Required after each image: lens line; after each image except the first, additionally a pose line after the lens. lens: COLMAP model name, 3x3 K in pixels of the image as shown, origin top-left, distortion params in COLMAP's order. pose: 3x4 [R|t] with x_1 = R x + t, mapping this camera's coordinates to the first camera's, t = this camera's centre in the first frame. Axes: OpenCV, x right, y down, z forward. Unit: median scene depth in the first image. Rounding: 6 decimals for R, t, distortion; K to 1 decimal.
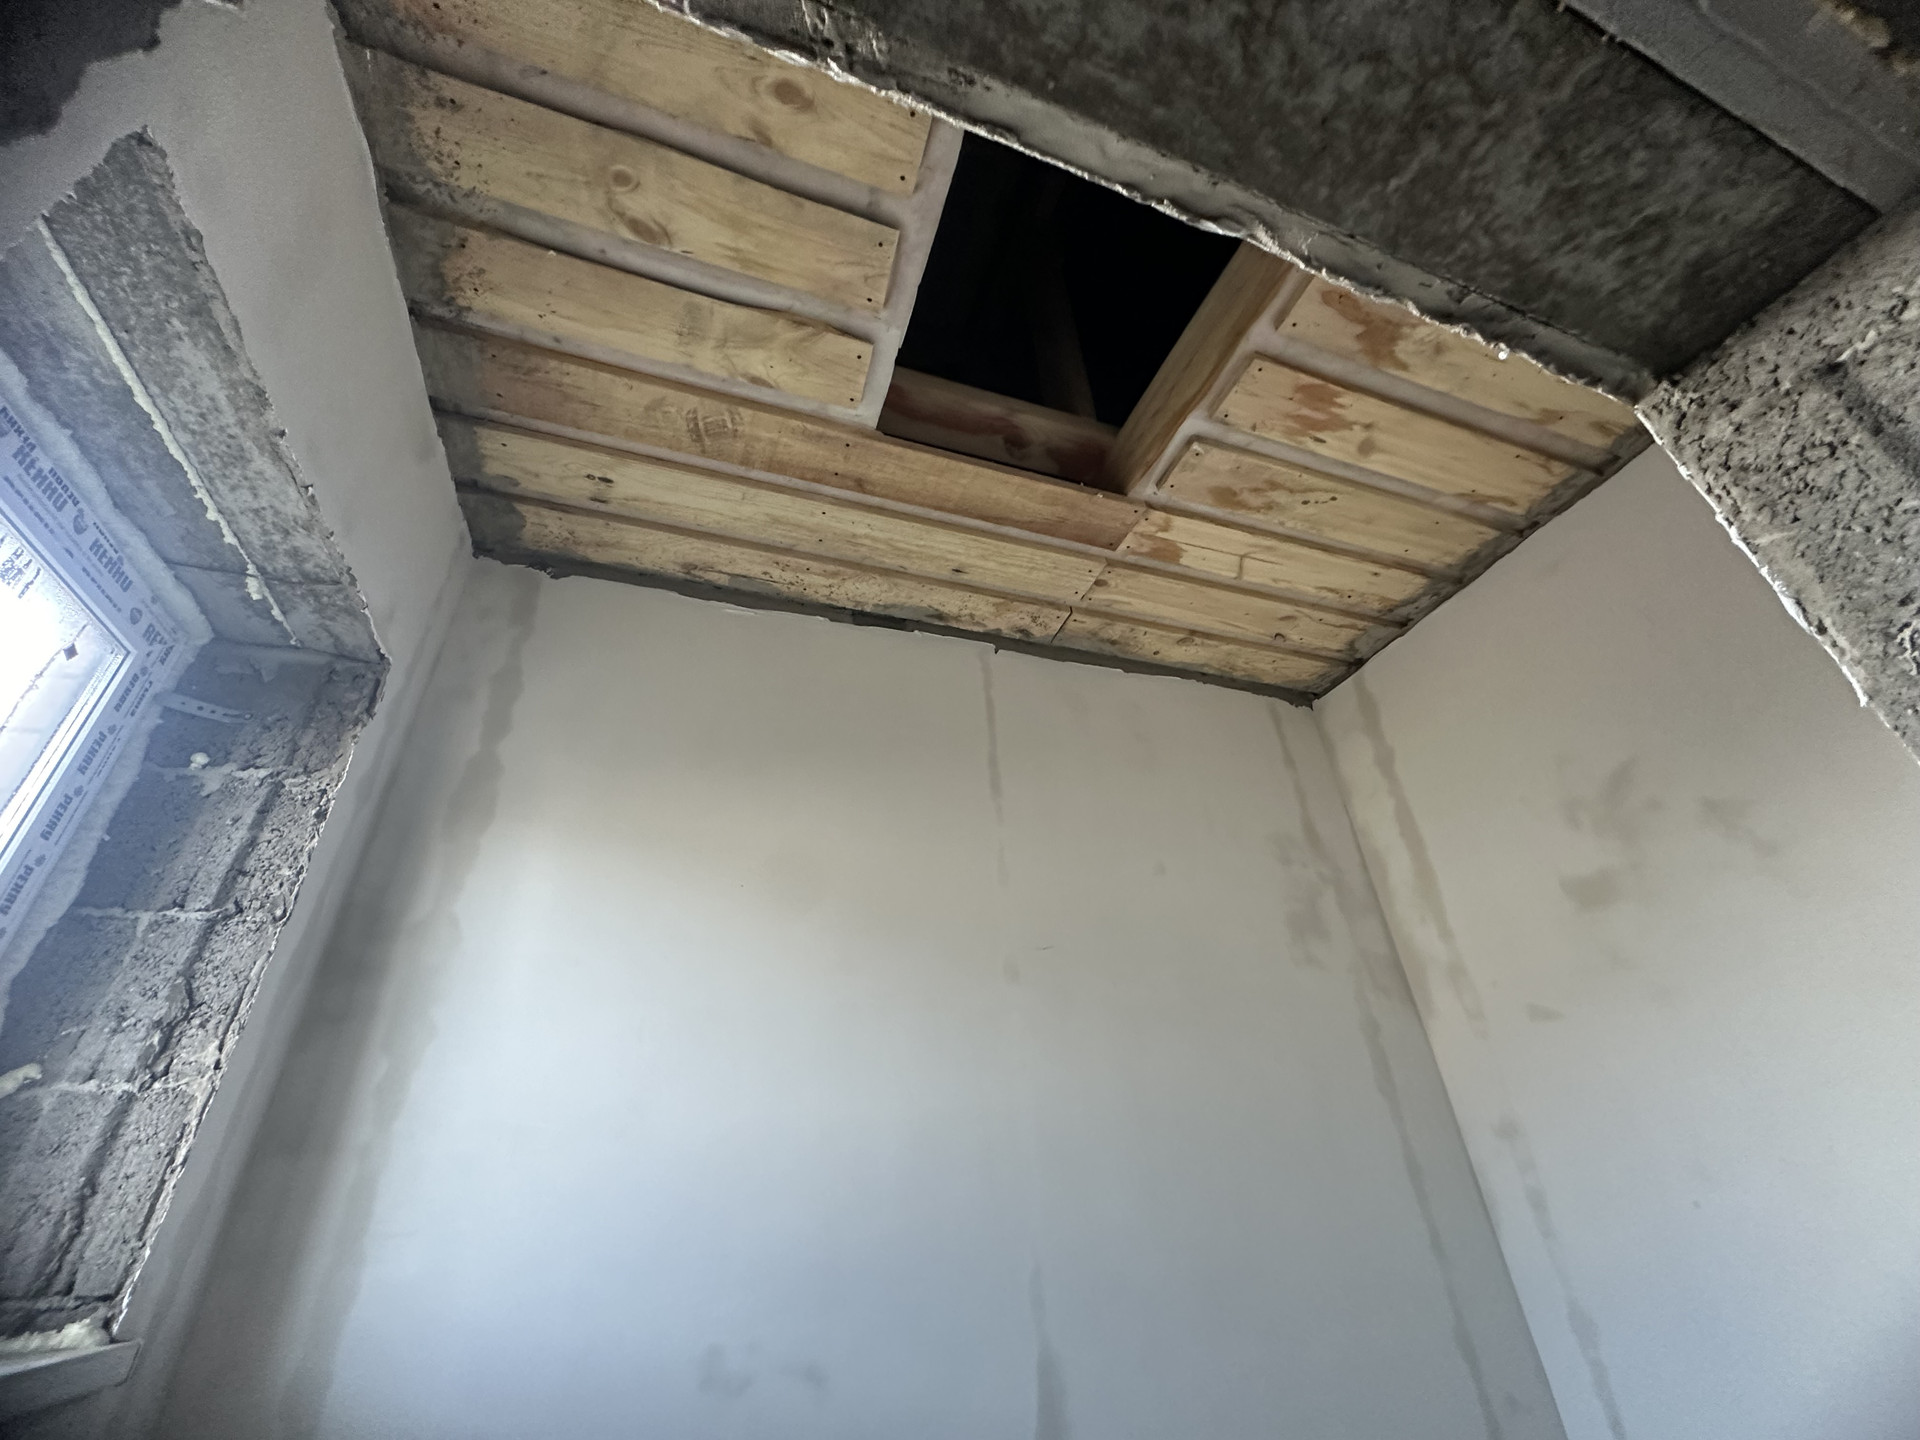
lens RADIAL K [[770.6, 0, 964.1], [0, 770.6, 716.1], [0, 0, 1]] dist [-0.005905, 0.001050]
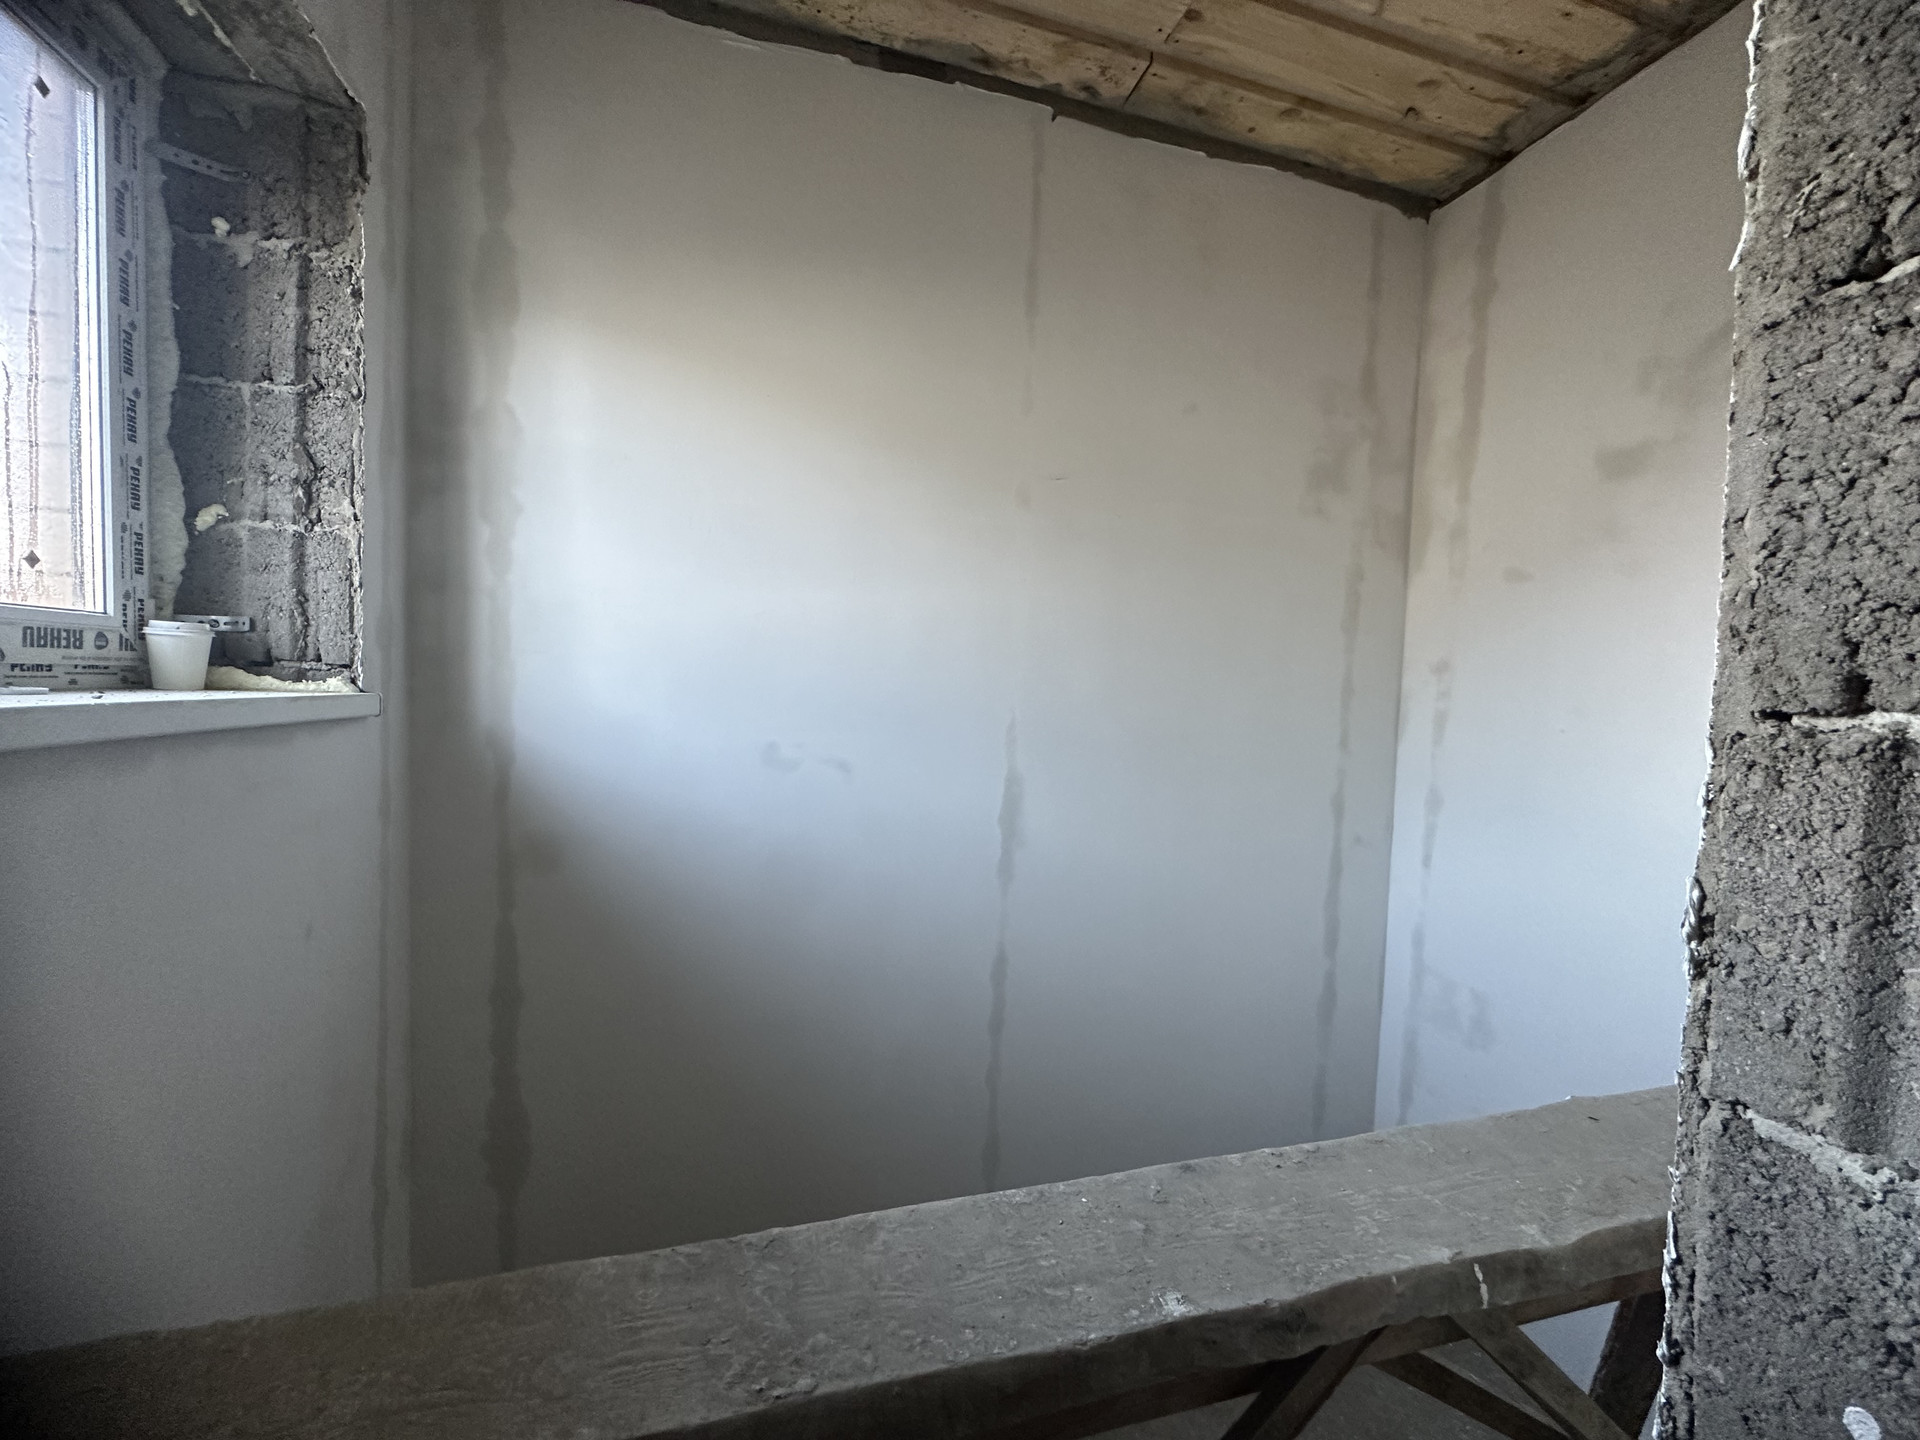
lens RADIAL K [[770.6, 0, 959.6], [0, 770.6, 722.7], [0, 0, 1]] dist [-0.005905, 0.001050]
pose [[0.994172, 0.092498, -0.055366, 0.077651], [-0.045396, 0.825048, 0.563236, -0.013052], [0.097778, -0.557440, 0.824439, -0.091053]]
